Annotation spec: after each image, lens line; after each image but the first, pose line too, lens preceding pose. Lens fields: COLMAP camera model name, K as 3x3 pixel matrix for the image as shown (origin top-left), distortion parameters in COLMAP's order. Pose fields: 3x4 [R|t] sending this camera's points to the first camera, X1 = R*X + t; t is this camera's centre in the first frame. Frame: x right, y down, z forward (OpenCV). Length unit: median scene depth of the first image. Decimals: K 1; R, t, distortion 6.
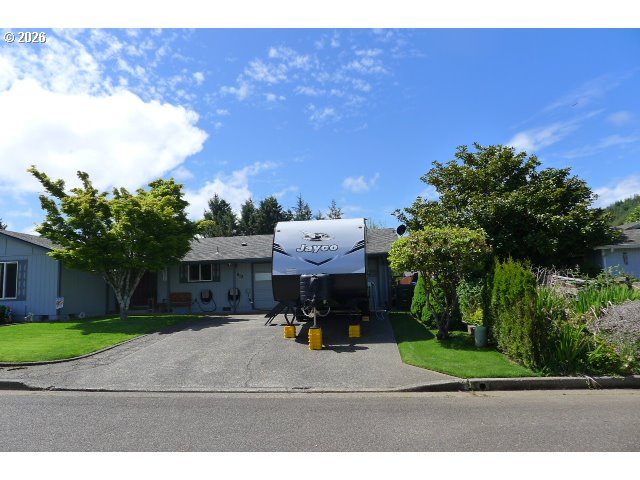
lens RADIAL K [[448.4, 0, 316.4], [0, 448.4, 238.0], [0, 0, 1]] dist [-0.058001, 0.022853]
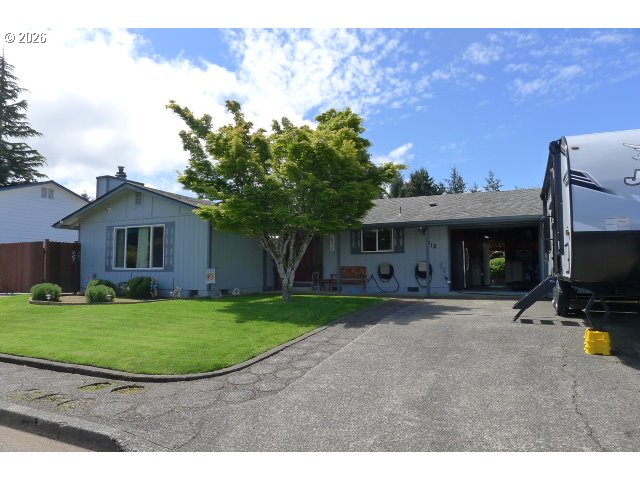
lens RADIAL K [[445.9, 0, 315.0], [0, 445.9, 238.6], [0, 0, 1]] dist [-0.034846, 0.002353]
pose [[0.949834, 0.005021, -0.312714, -0.154222], [0.010423, 0.998808, 0.047696, 0.045002], [0.312581, -0.048562, 0.948649, 0.304466]]
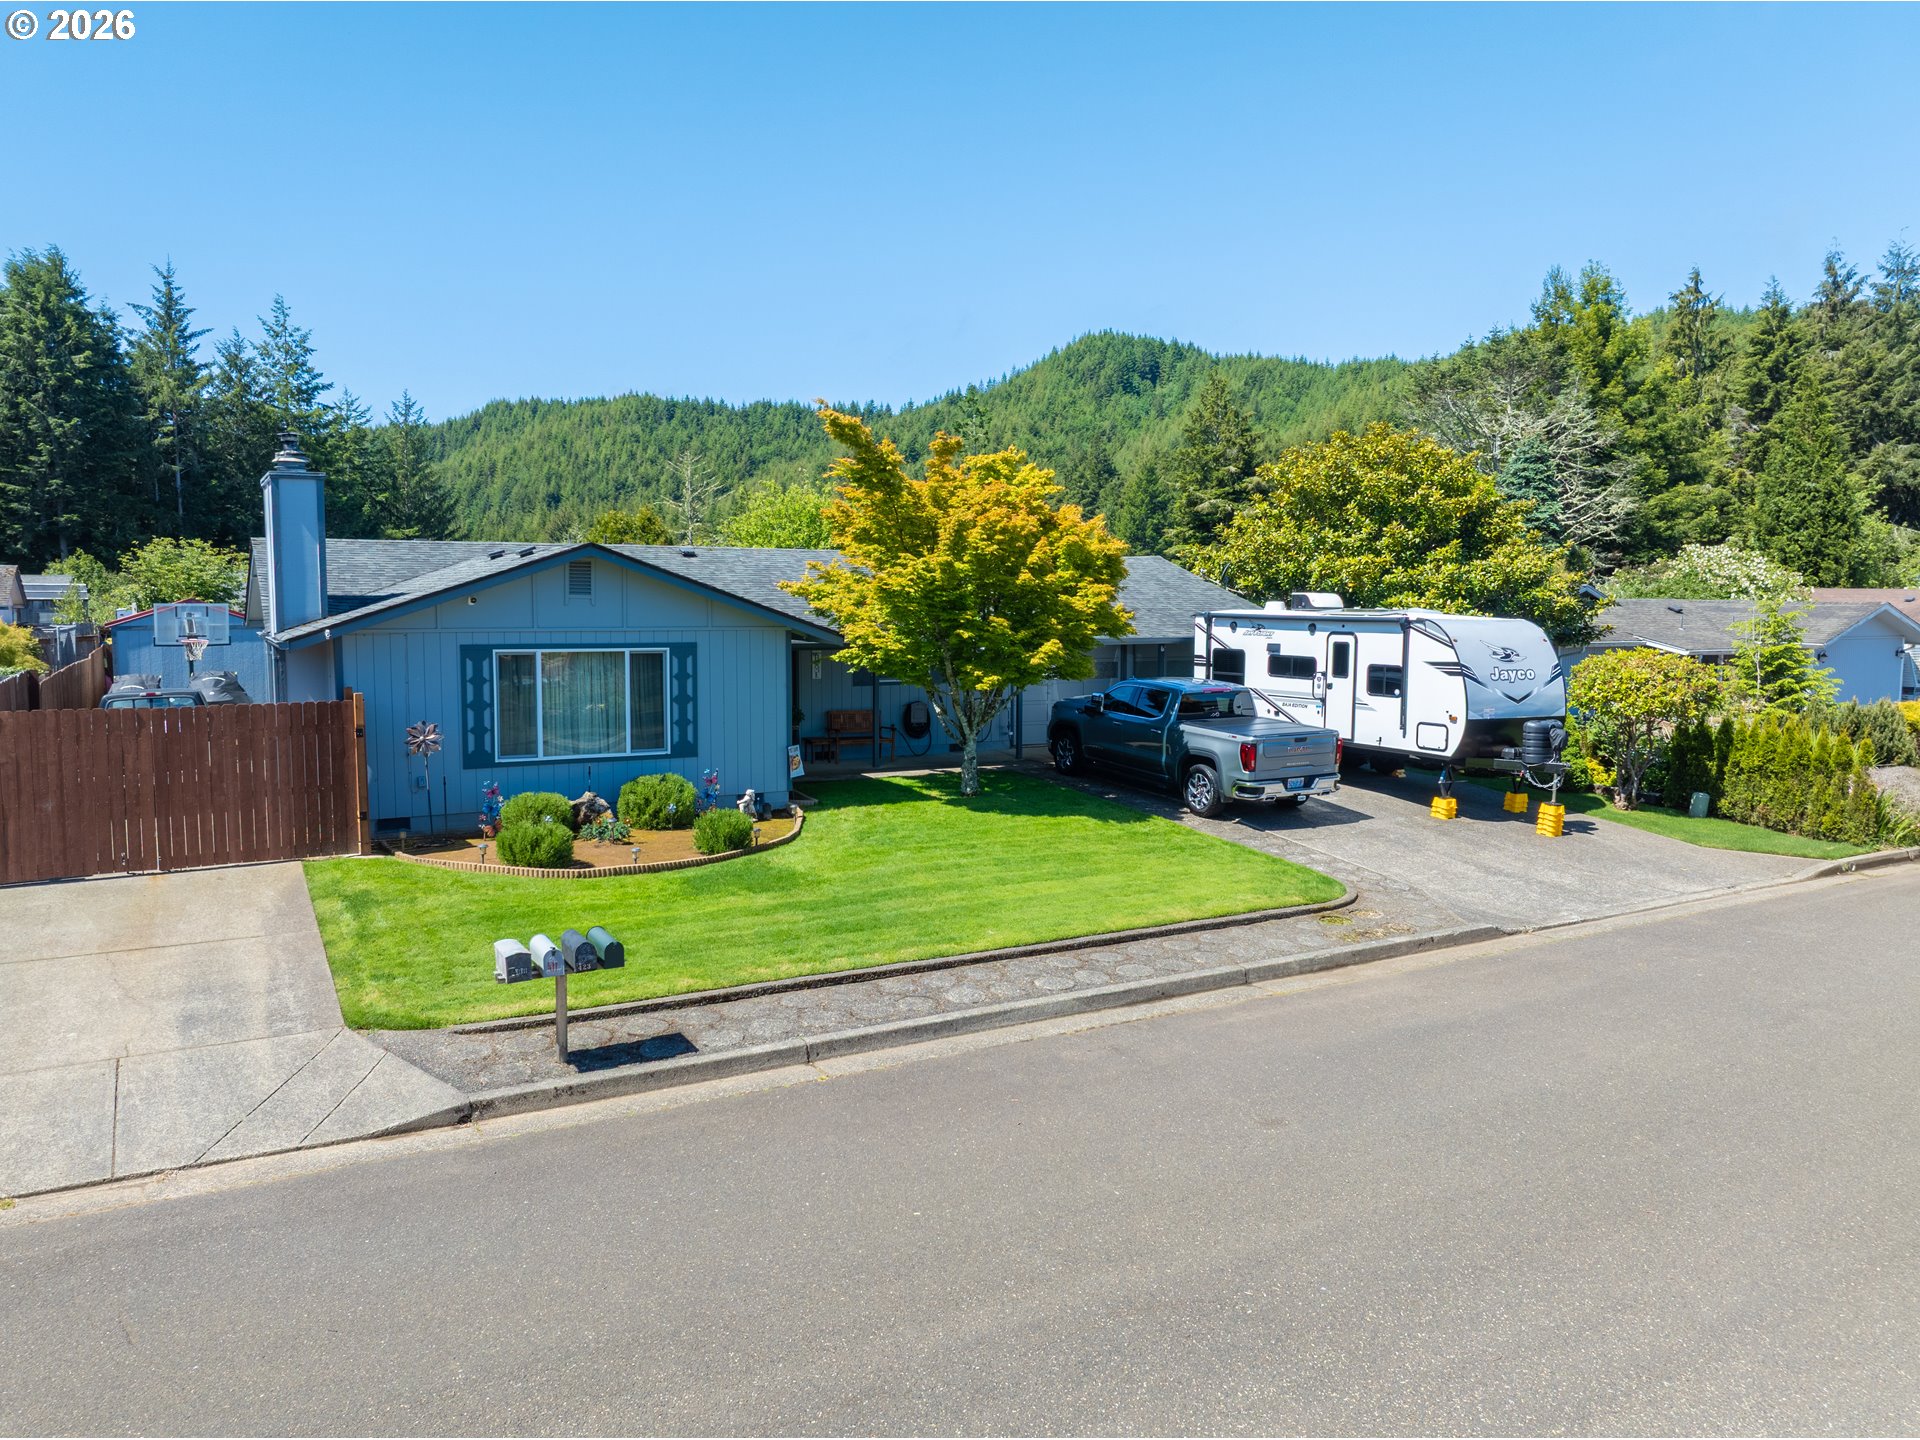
lens RADIAL K [[1403.0, 0, 960.0], [0, 1403.0, 720.0], [0, 0, 1]] dist [-0.001721, 0.000866]
pose [[0.786492, -0.018527, 0.617322, -1.256511], [-0.108634, 0.979815, 0.167811, -0.110317], [-0.607971, -0.199044, 0.768605, -0.021377]]
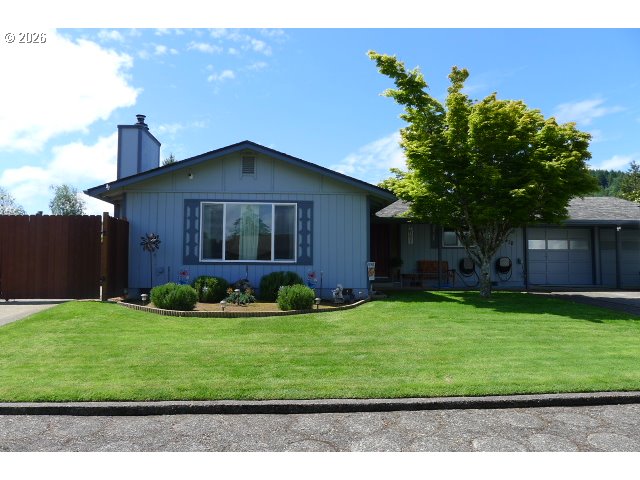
lens RADIAL K [[445.9, 0, 315.0], [0, 445.9, 238.6], [0, 0, 1]] dist [-0.034846, 0.002353]
pose [[0.977035, 0.047330, 0.207754, -0.828091], [-0.058535, 0.997125, 0.048118, 0.074974], [-0.204880, -0.059174, 0.976997, 0.379062]]
